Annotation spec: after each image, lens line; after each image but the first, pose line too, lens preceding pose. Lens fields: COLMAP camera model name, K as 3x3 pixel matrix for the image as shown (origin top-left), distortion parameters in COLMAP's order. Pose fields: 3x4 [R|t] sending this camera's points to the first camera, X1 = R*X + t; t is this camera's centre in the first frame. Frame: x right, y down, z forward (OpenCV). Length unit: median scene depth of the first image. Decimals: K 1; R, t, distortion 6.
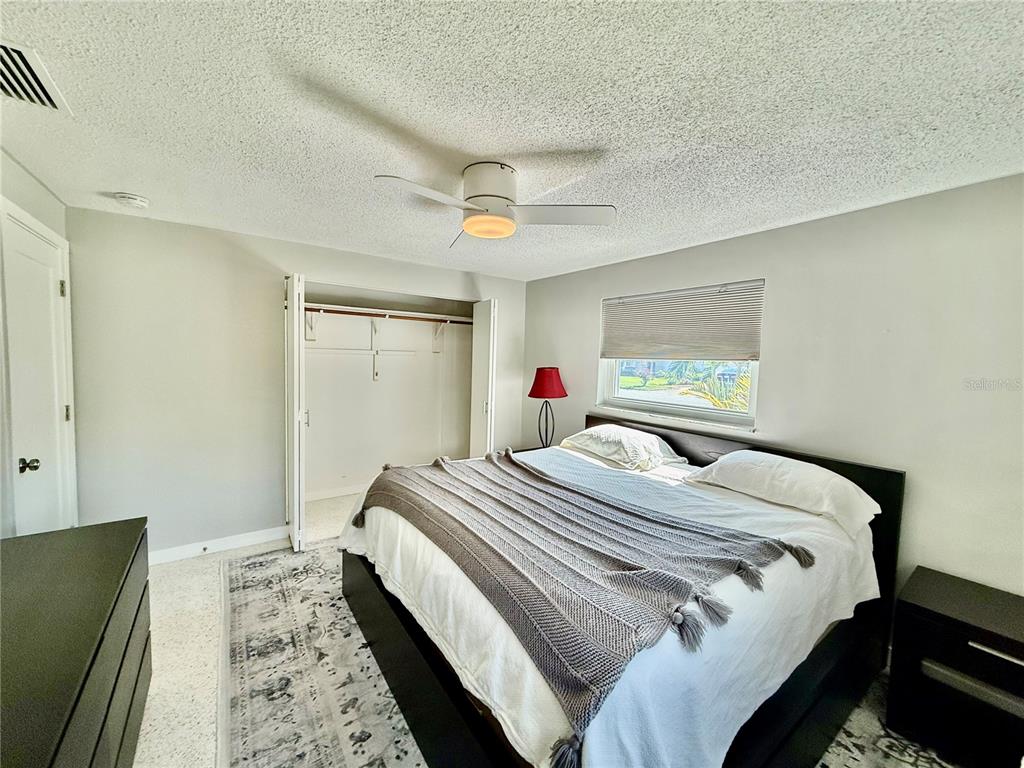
lens RADIAL K [[408.1, 0, 509.4], [0, 408.1, 384.3], [0, 0, 1]] dist [0.001117, 0.000311]
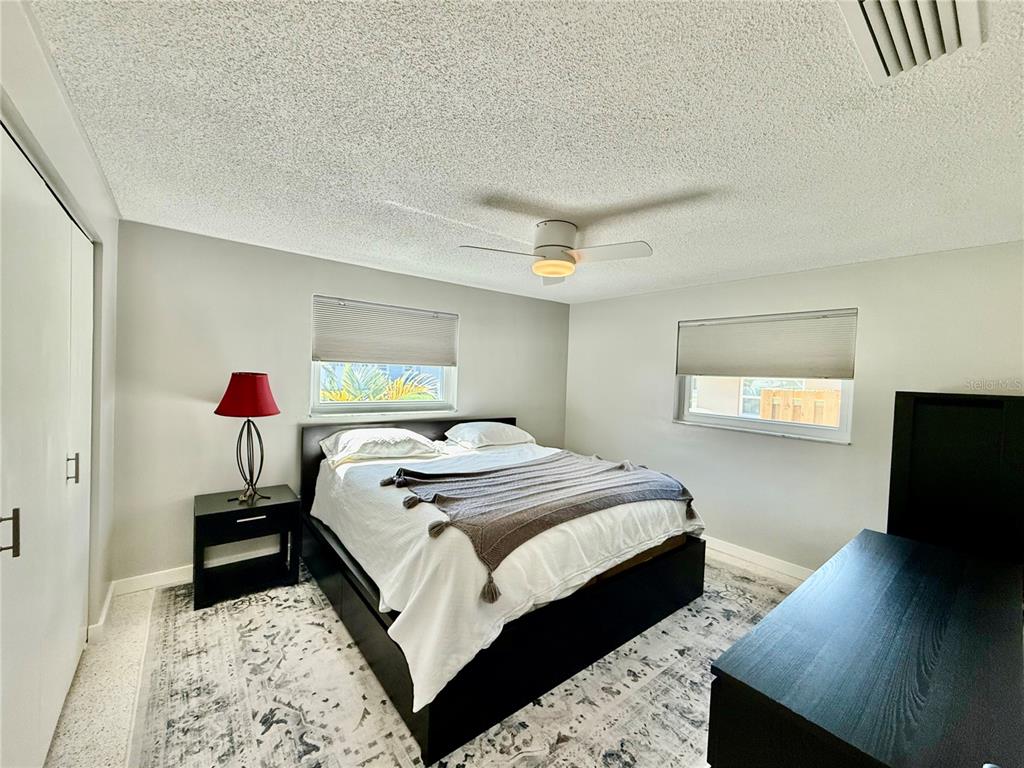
lens RADIAL K [[408.1, 0, 509.4], [0, 408.1, 384.3], [0, 0, 1]] dist [0.001117, 0.000311]
pose [[-0.055656, -0.057760, 0.996778, -1.343090], [0.028062, 0.997840, 0.059389, -0.107539], [-0.998056, 0.031277, -0.053915, 1.229261]]
